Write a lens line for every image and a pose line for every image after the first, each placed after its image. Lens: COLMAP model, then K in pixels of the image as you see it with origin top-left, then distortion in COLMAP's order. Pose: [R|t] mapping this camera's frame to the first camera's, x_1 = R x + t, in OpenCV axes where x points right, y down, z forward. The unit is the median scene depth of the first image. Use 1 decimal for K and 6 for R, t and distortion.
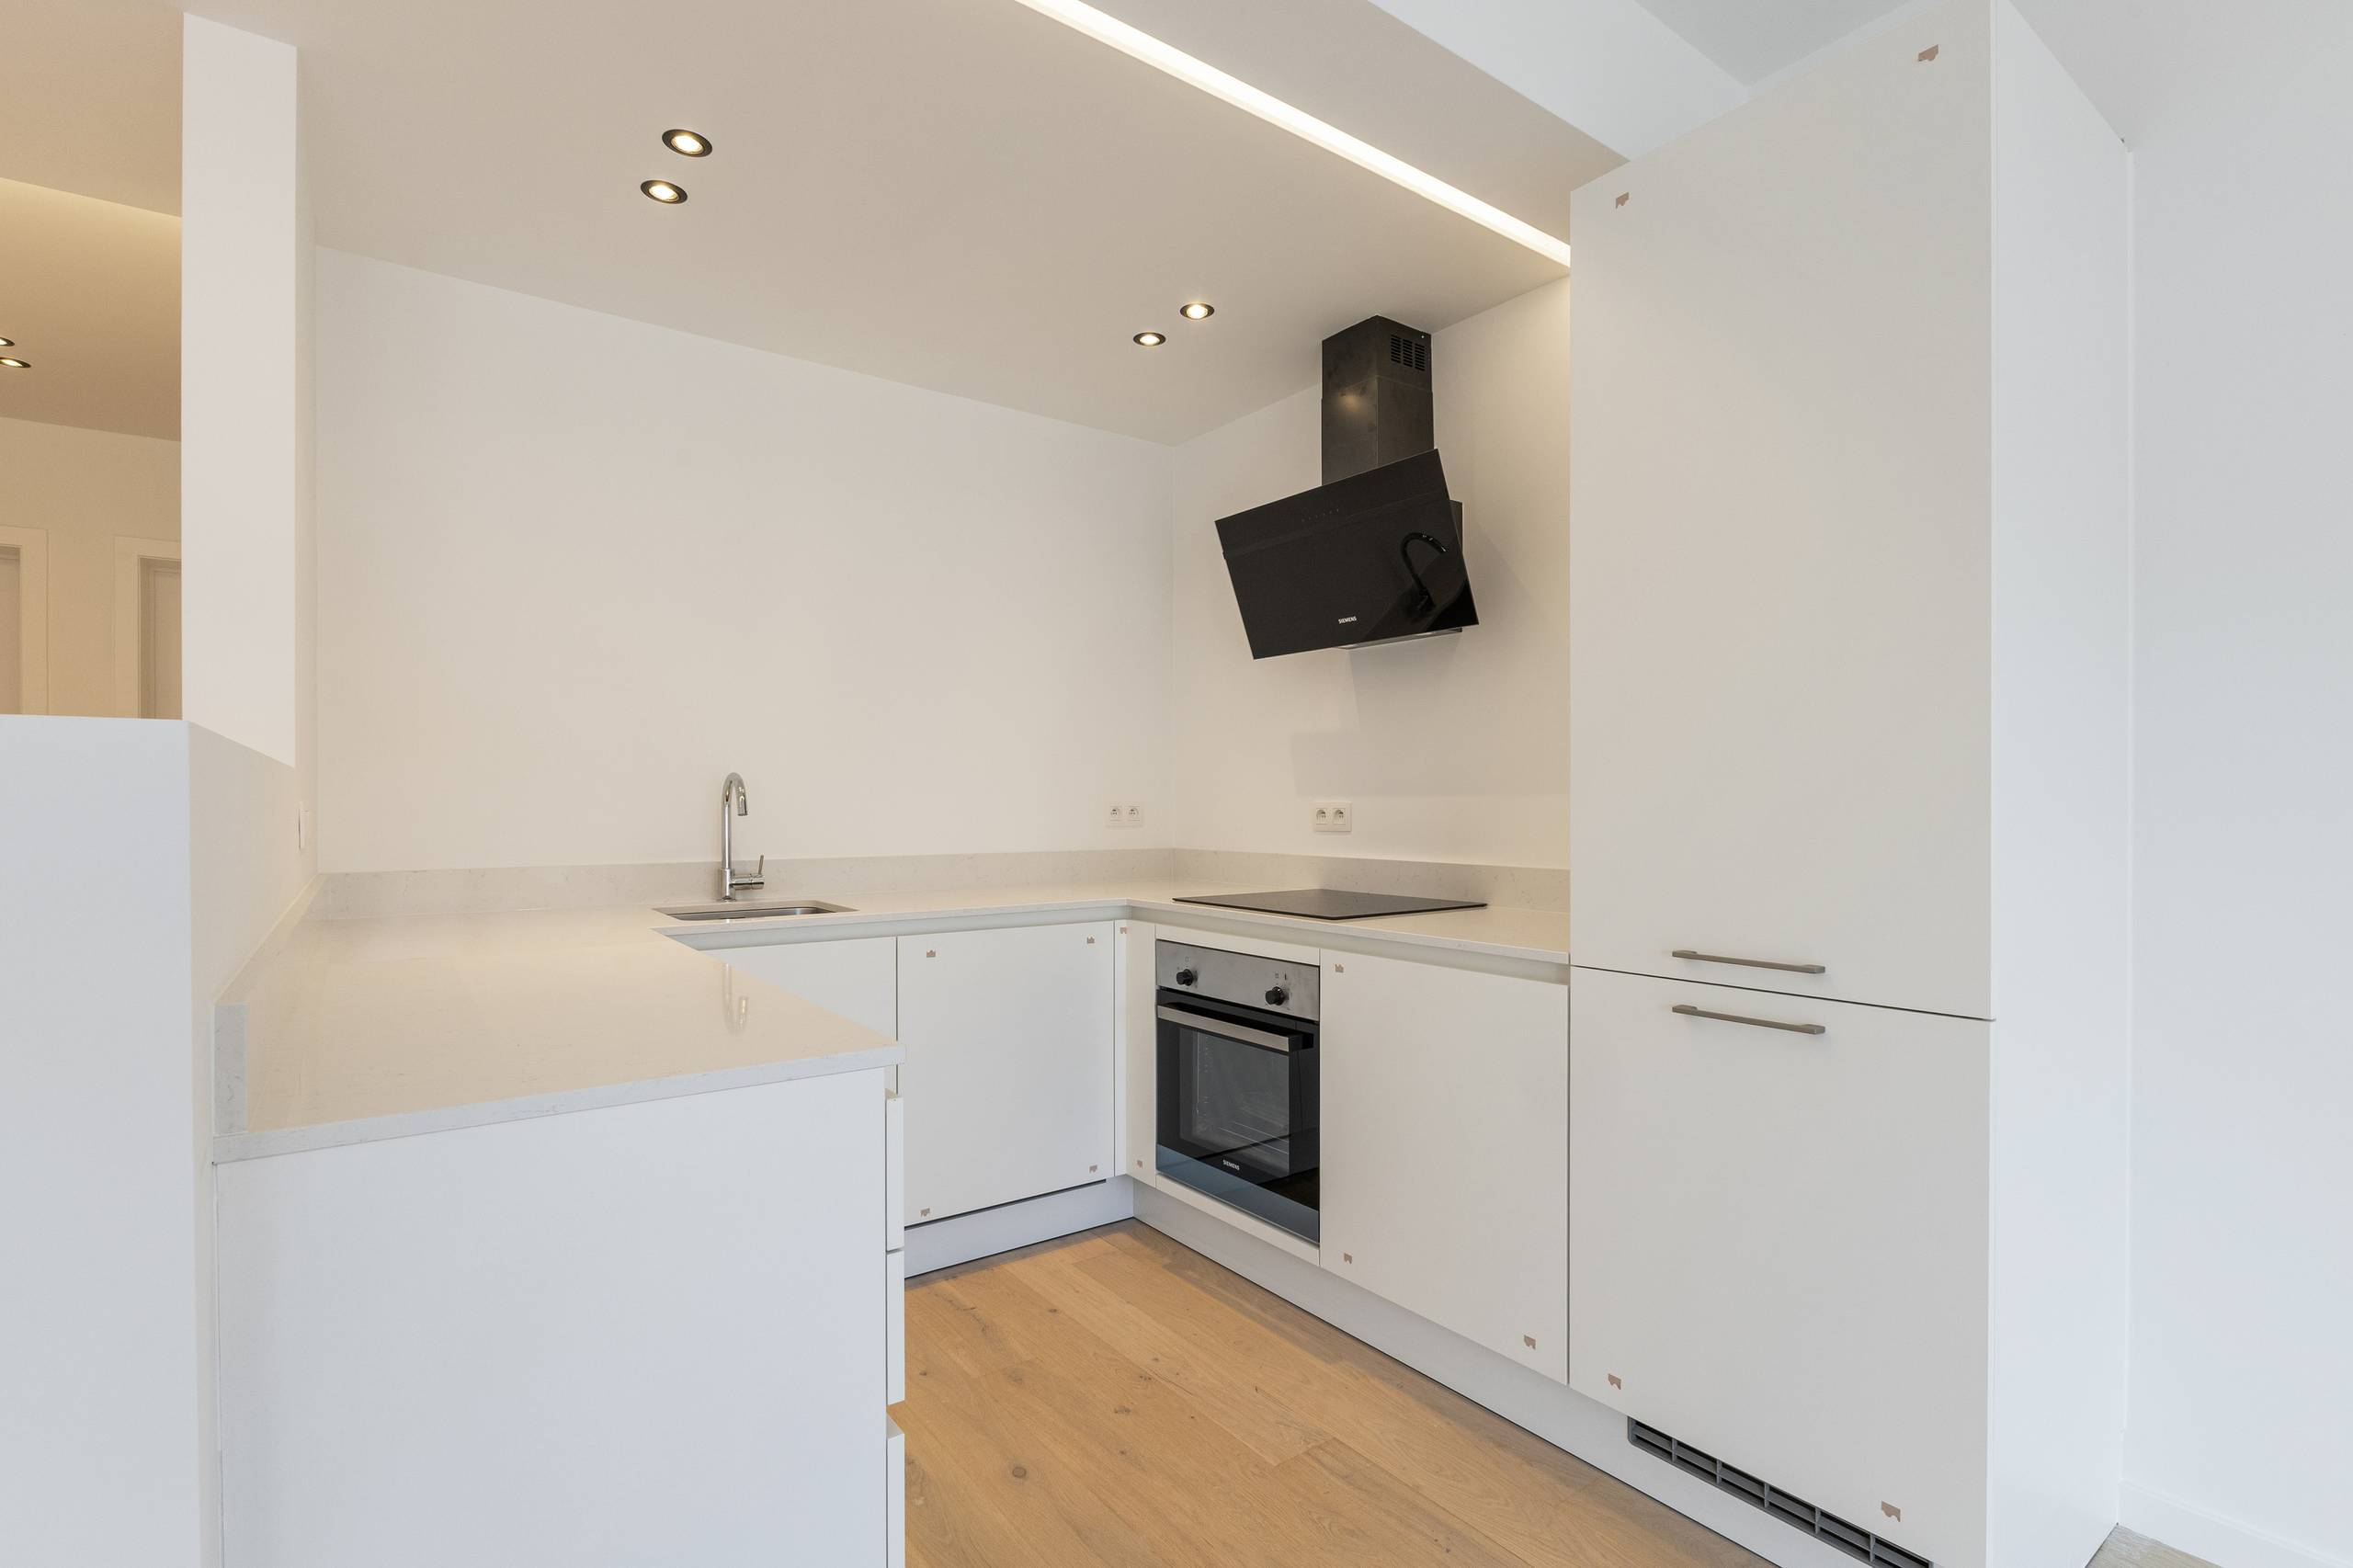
lens RADIAL K [[1112.2, 0, 1175.2], [0, 1112.2, 808.4], [0, 0, 1]] dist [-0.000734, -0.000486]
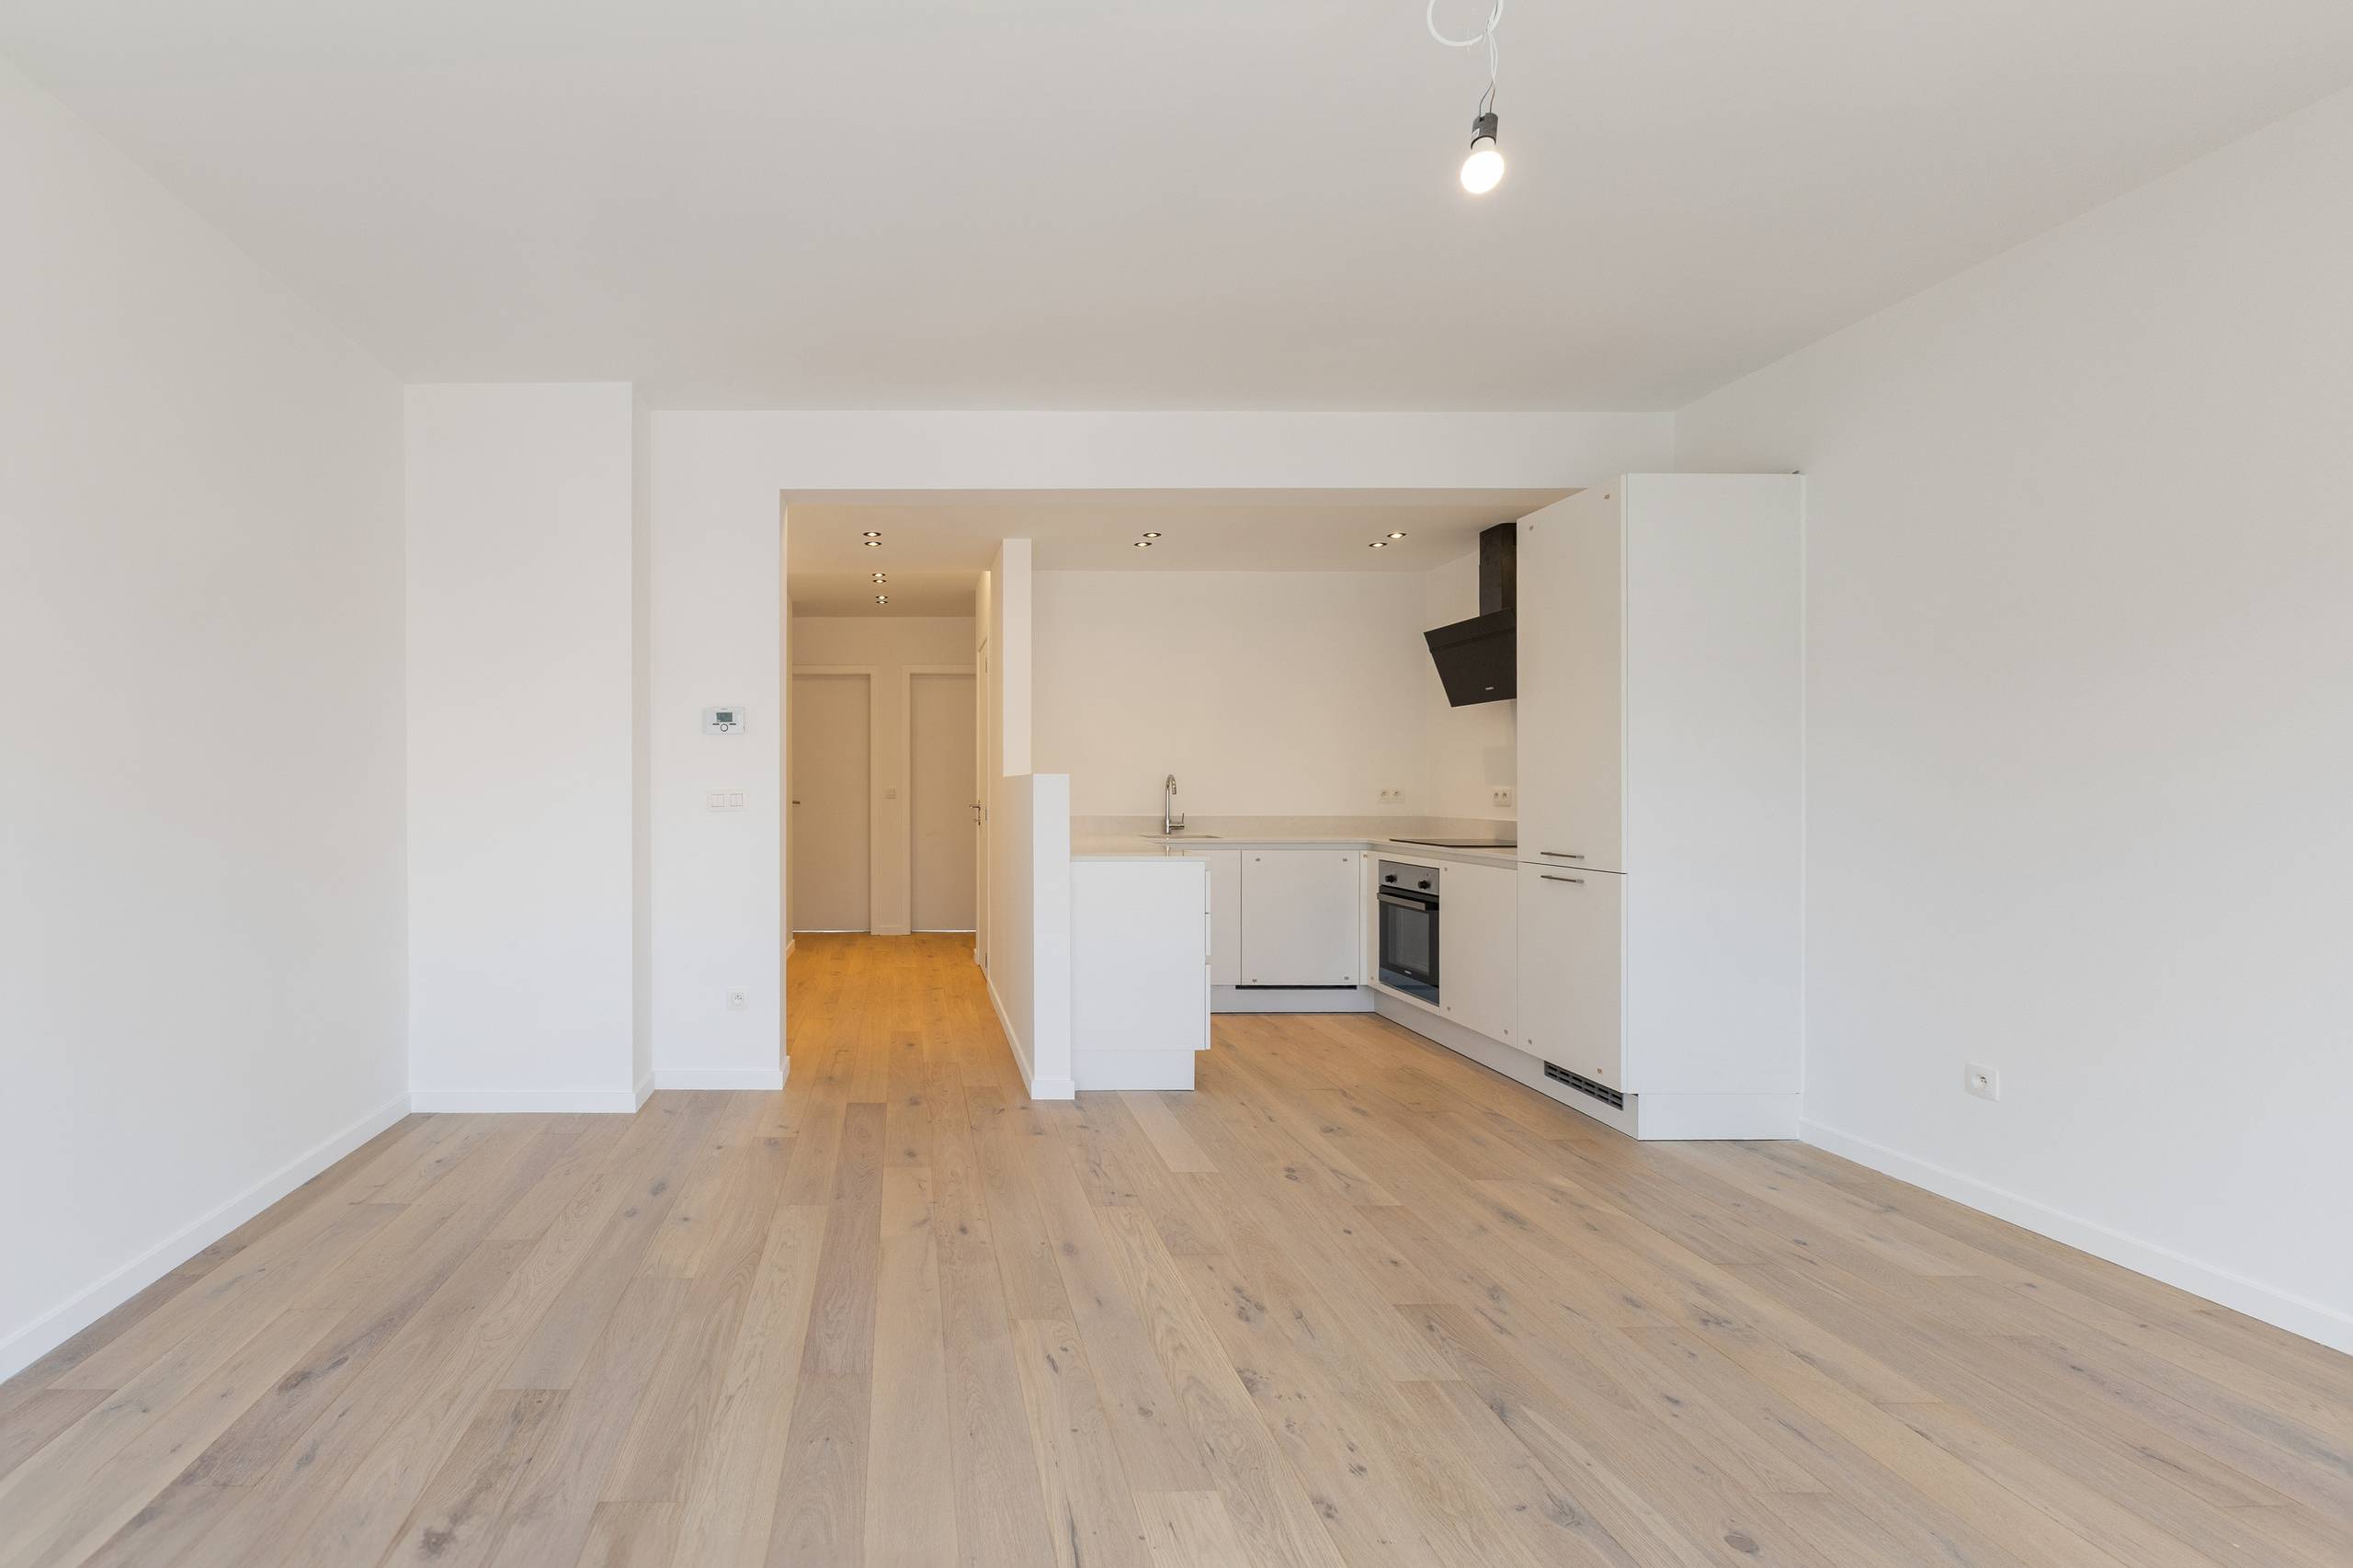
lens RADIAL K [[1088.4, 0, 914.0], [0, 1088.4, 786.0], [0, 0, 1]] dist [-0.002003, -0.000856]
pose [[0.810301, -0.001174, -0.586012, 0.446191], [-0.002605, 0.999981, -0.005605, 0.002778], [0.586008, 0.006068, 0.810283, -1.023488]]
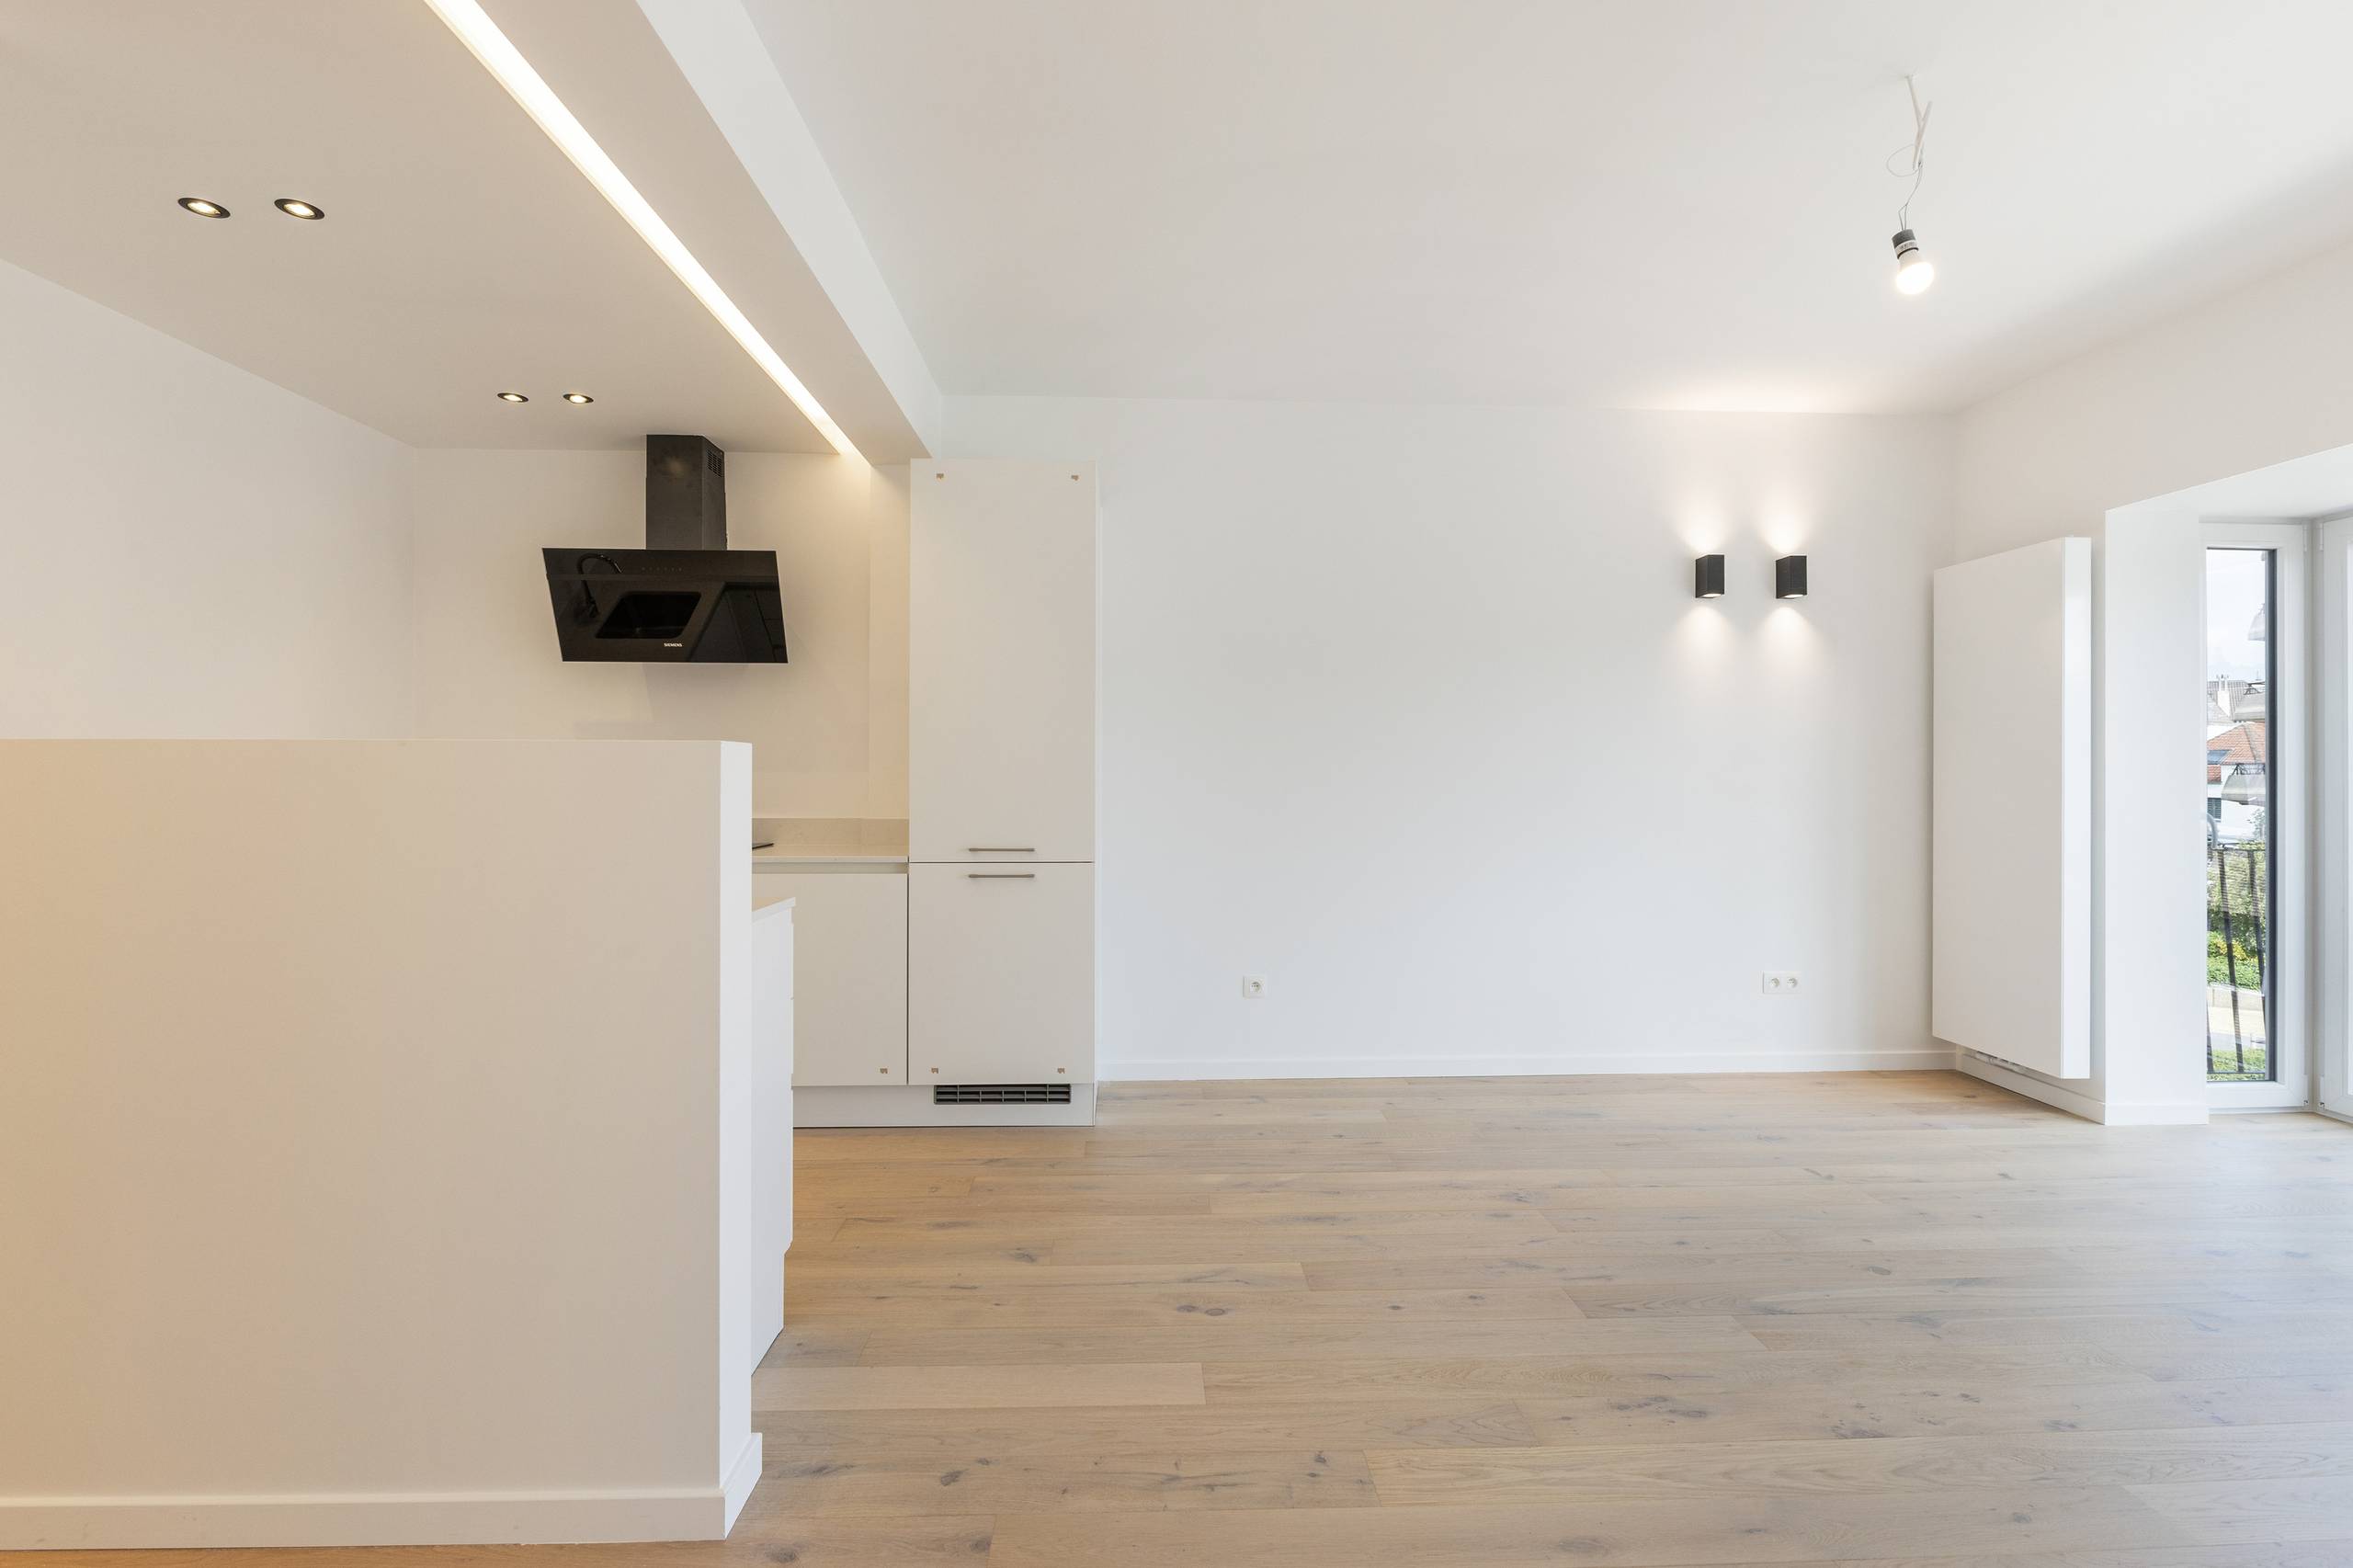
lens RADIAL K [[1082.5, 0, 1186.7], [0, 1082.5, 771.3], [0, 0, 1]] dist [-0.003157, -0.001315]
pose [[0.559346, 0.005033, 0.828919, -0.622323], [0.002545, 0.999966, -0.007789, -0.000032], [-0.828930, 0.006466, 0.559314, -0.294313]]
